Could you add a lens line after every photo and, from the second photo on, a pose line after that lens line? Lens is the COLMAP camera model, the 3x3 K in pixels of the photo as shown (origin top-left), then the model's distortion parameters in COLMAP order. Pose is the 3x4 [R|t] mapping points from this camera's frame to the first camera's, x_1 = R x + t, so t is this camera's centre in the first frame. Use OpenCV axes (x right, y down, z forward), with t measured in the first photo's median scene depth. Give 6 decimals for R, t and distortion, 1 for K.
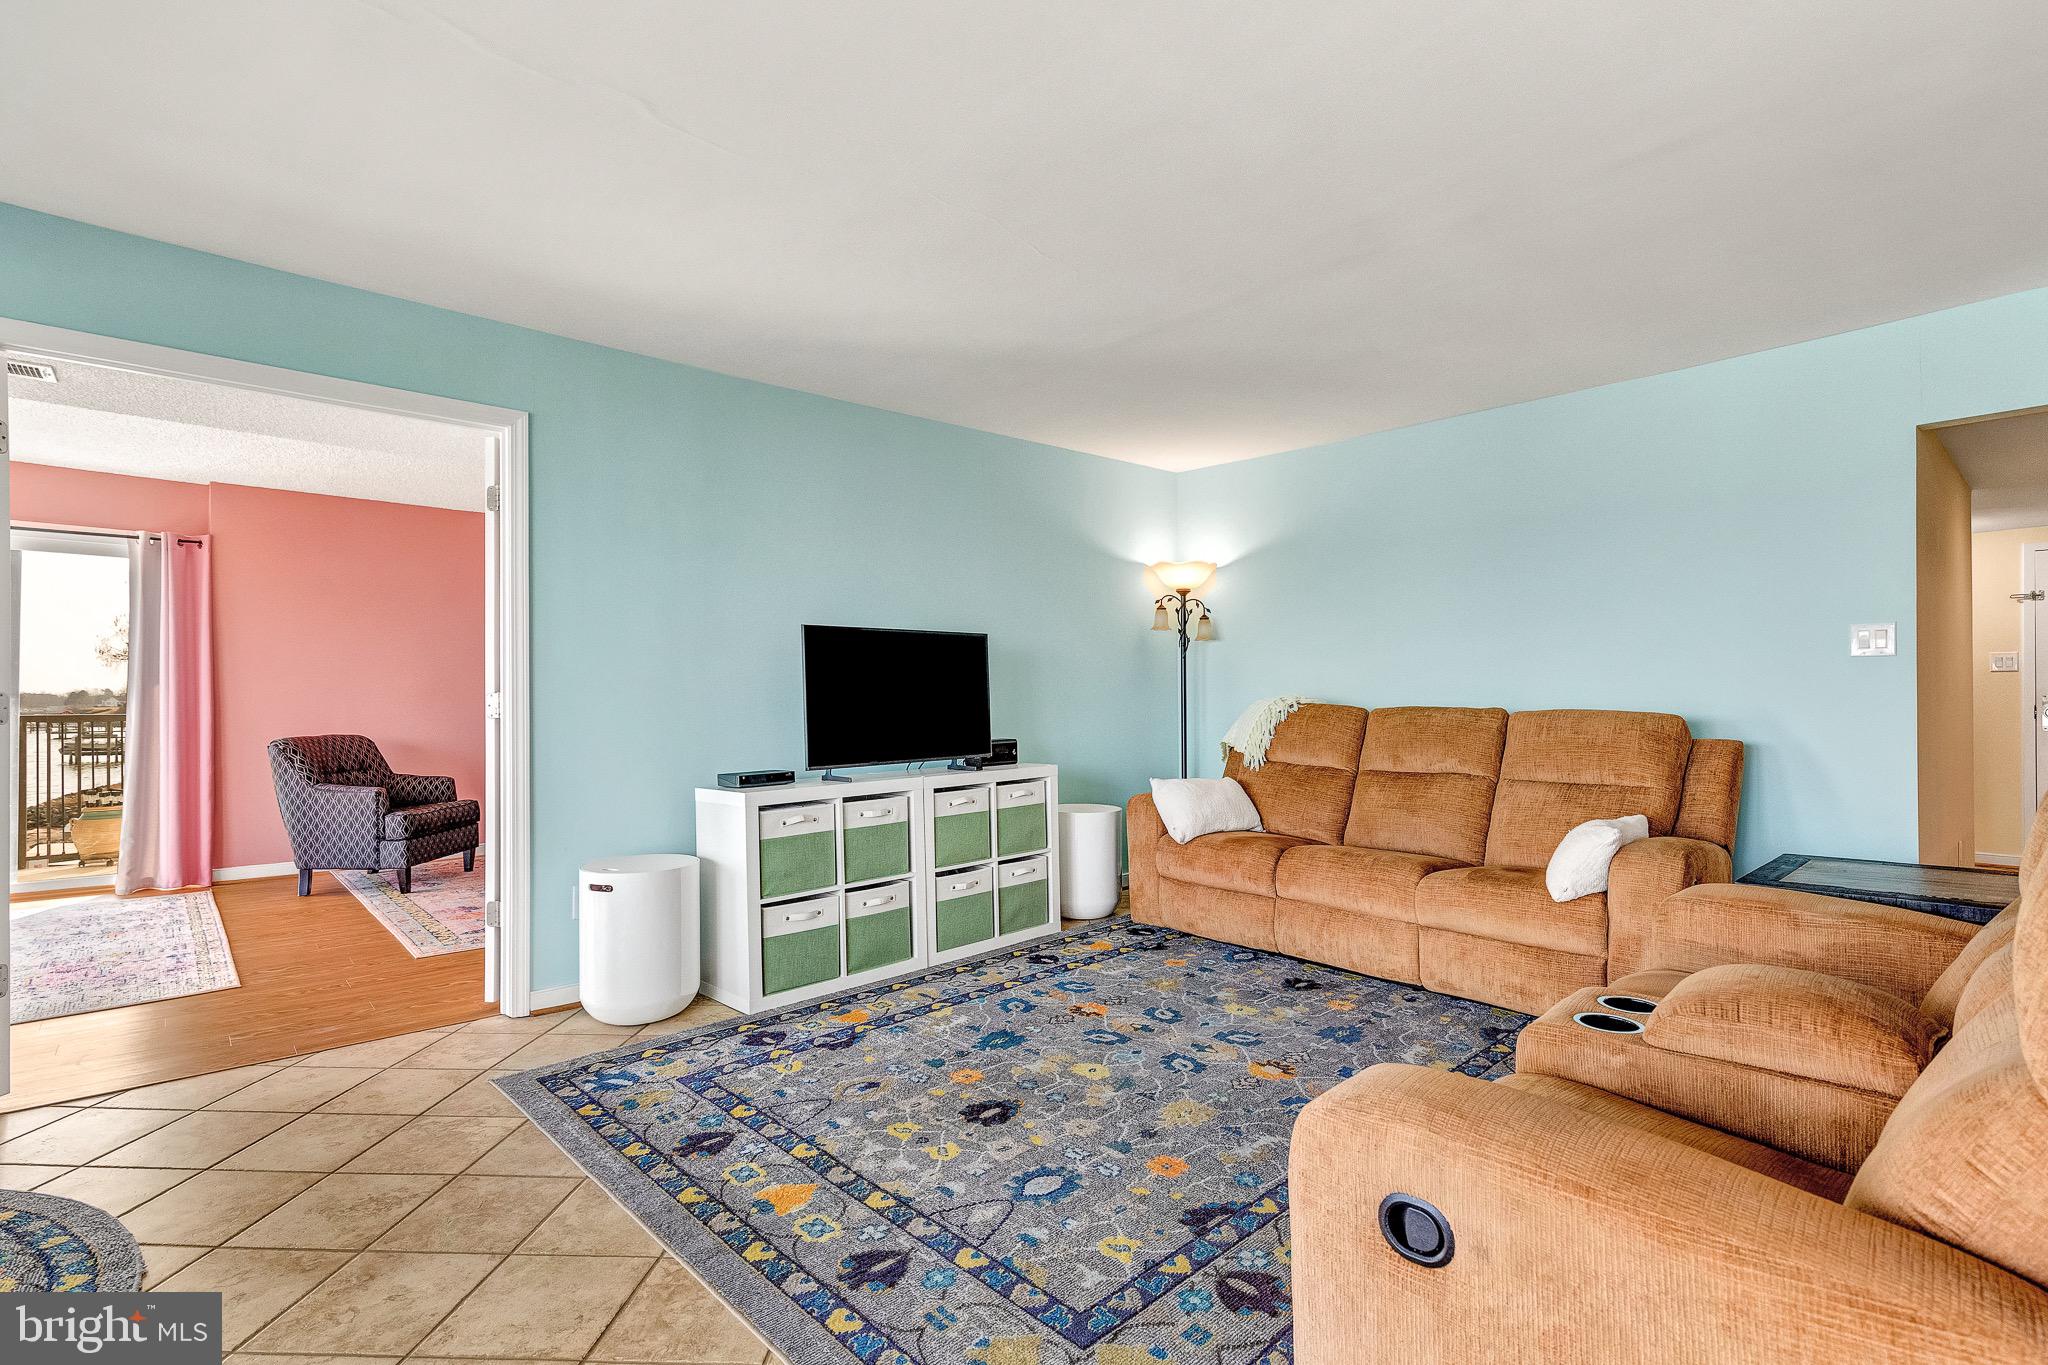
lens RADIAL K [[963.1, 0, 1002.3], [0, 963.1, 679.5], [0, 0, 1]] dist [0.012031, -0.002750]
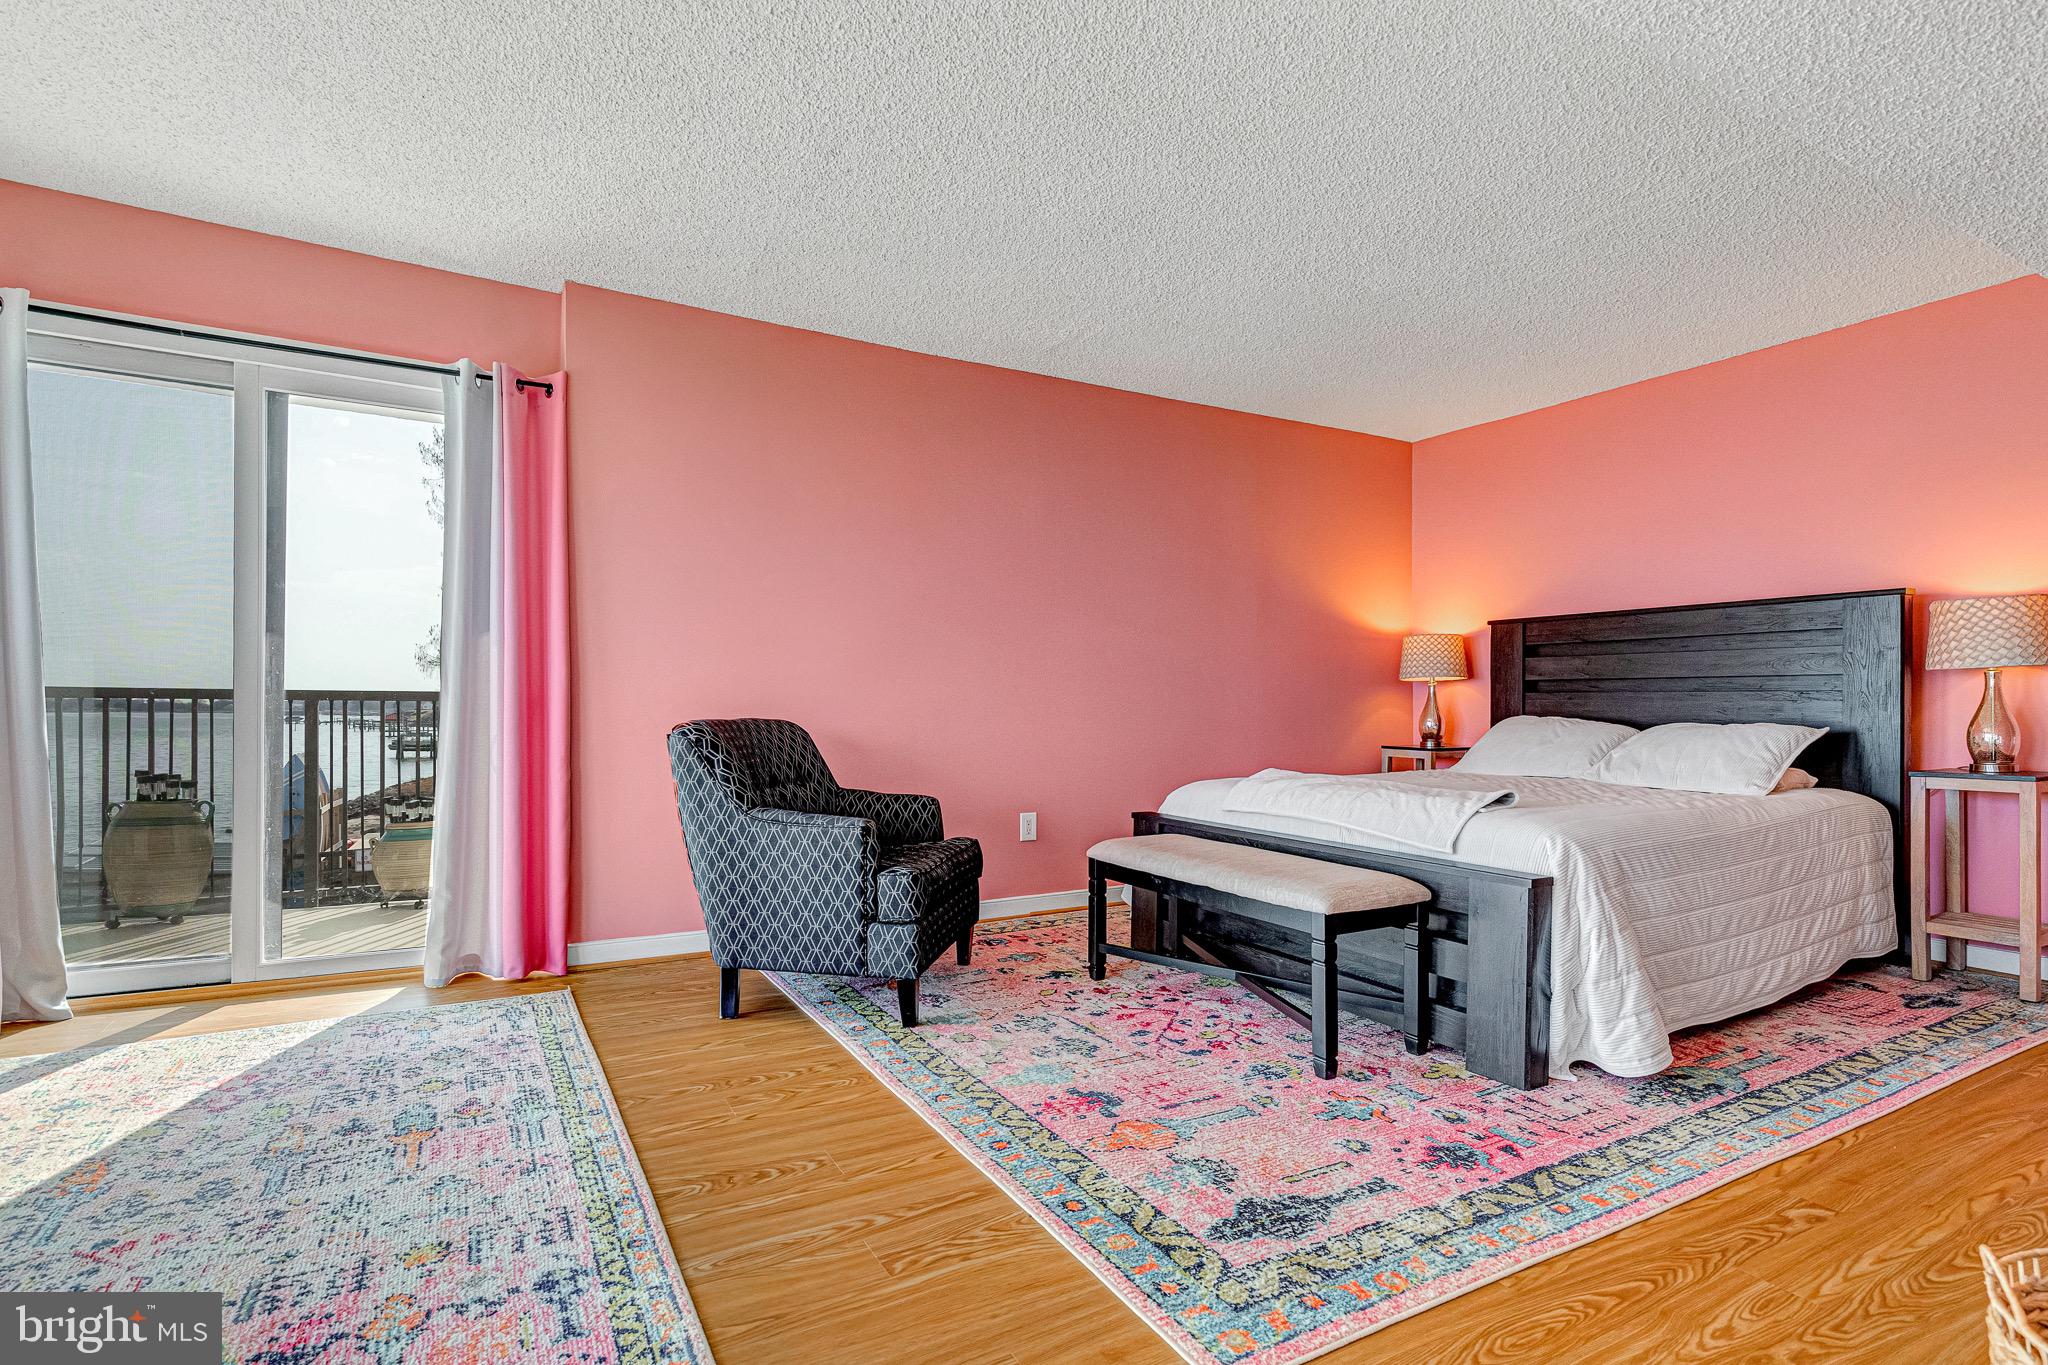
lens RADIAL K [[963.1, 0, 994.2], [0, 963.1, 722.6], [0, 0, 1]] dist [0.012031, -0.002750]
pose [[0.977518, 0.013285, -0.210432, -0.786009], [-0.010840, 0.999860, 0.012770, 0.090687], [0.210572, -0.010202, 0.977525, 0.866380]]
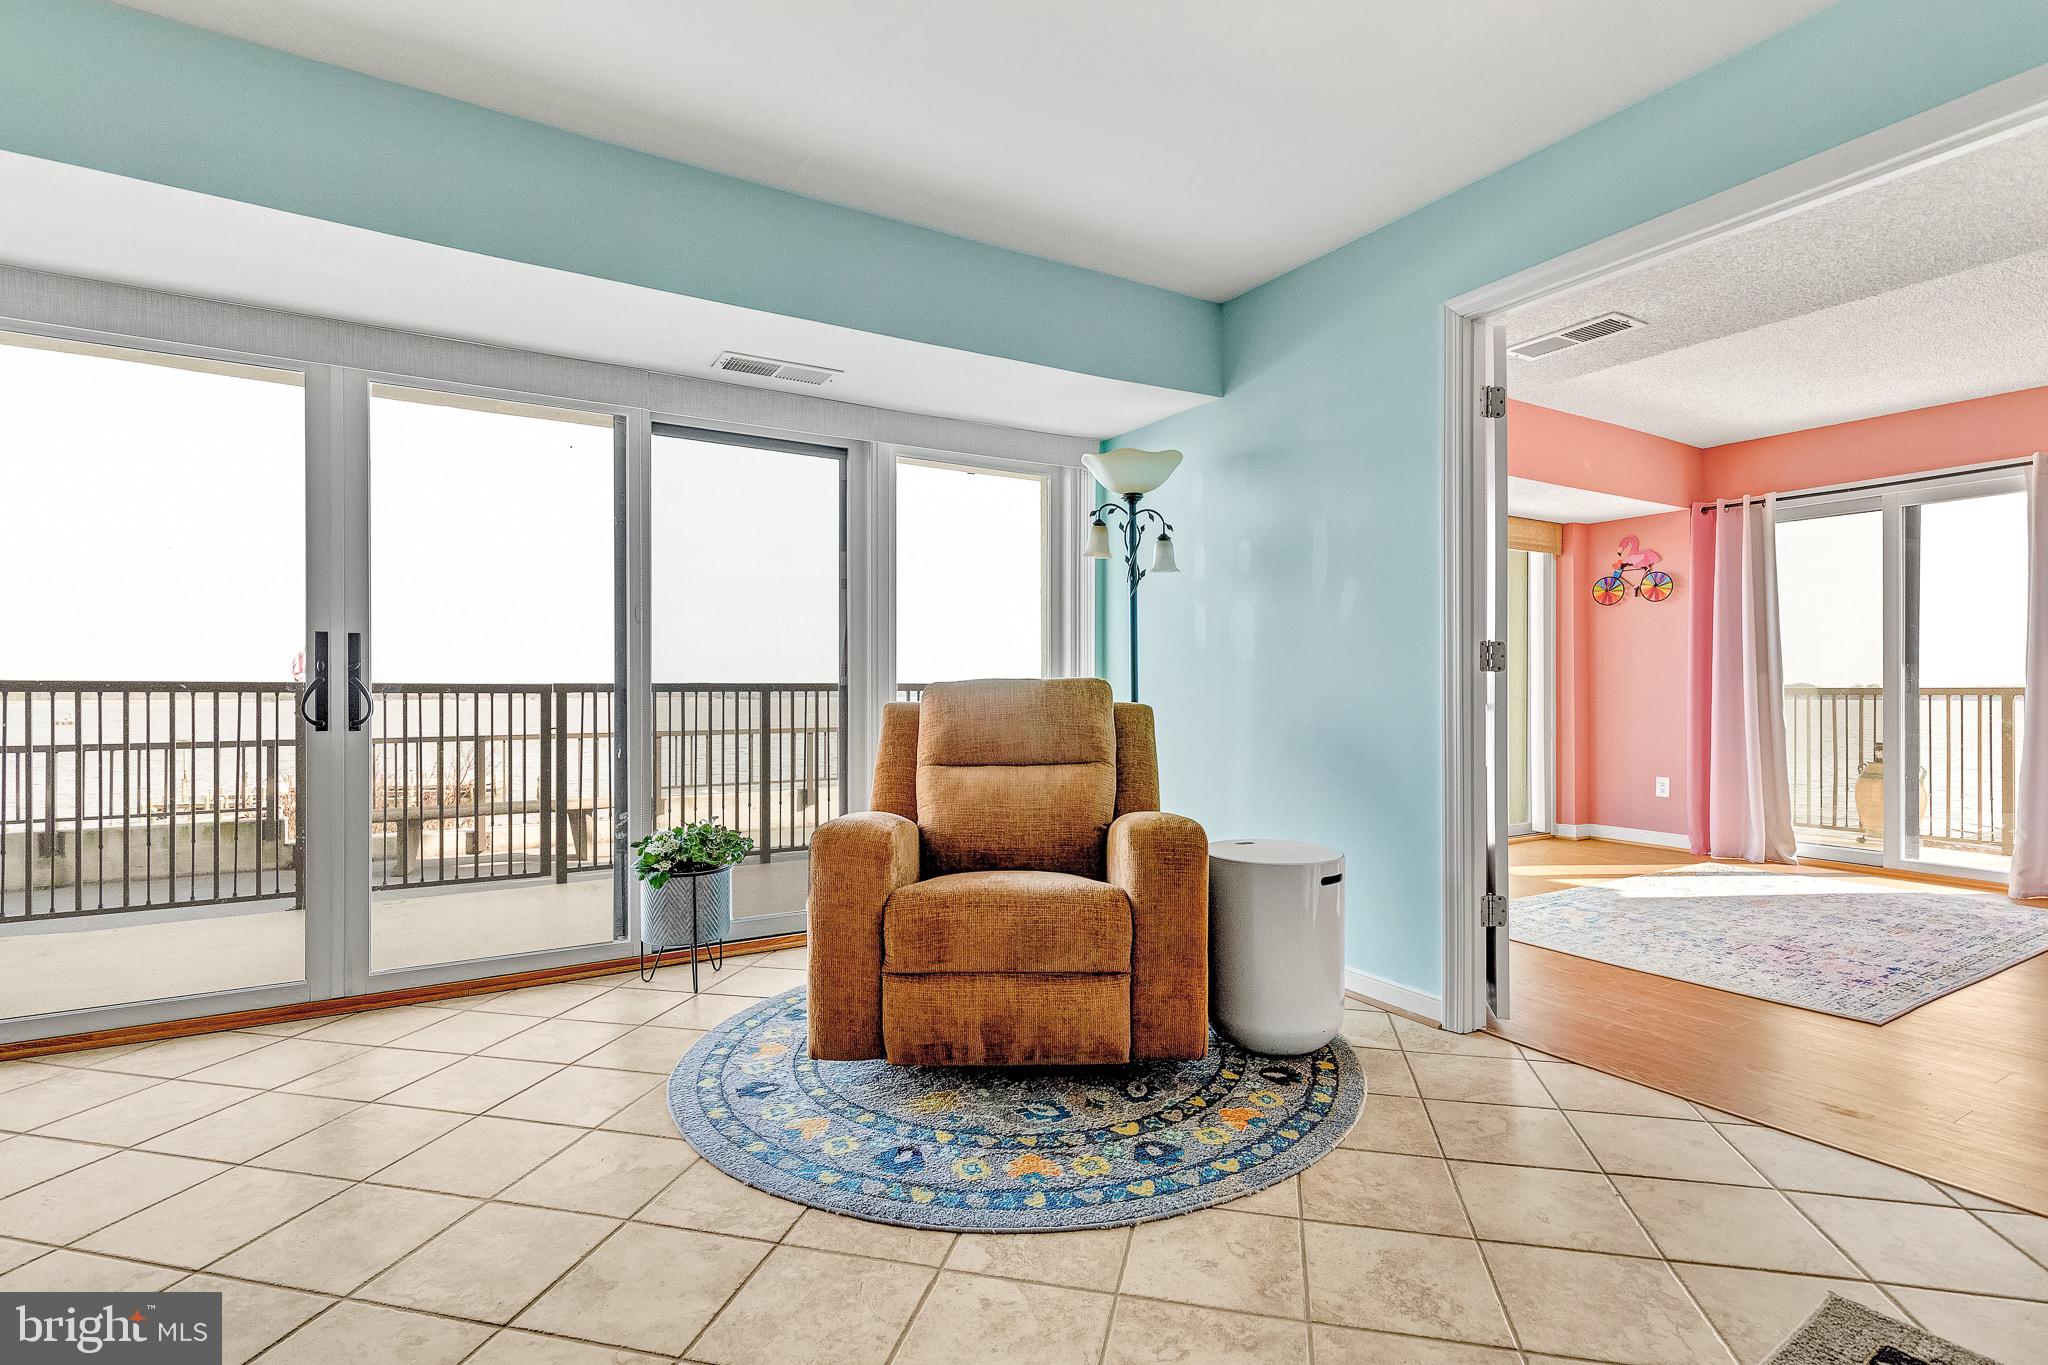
lens RADIAL K [[963.1, 0, 1020.3], [0, 963.1, 714.7], [0, 0, 1]] dist [0.012031, -0.002750]
pose [[-0.175222, 0.028335, -0.984121, 0.069420], [0.025397, 0.999383, 0.024253, 0.047774], [0.984201, -0.020744, -0.175834, 0.537788]]
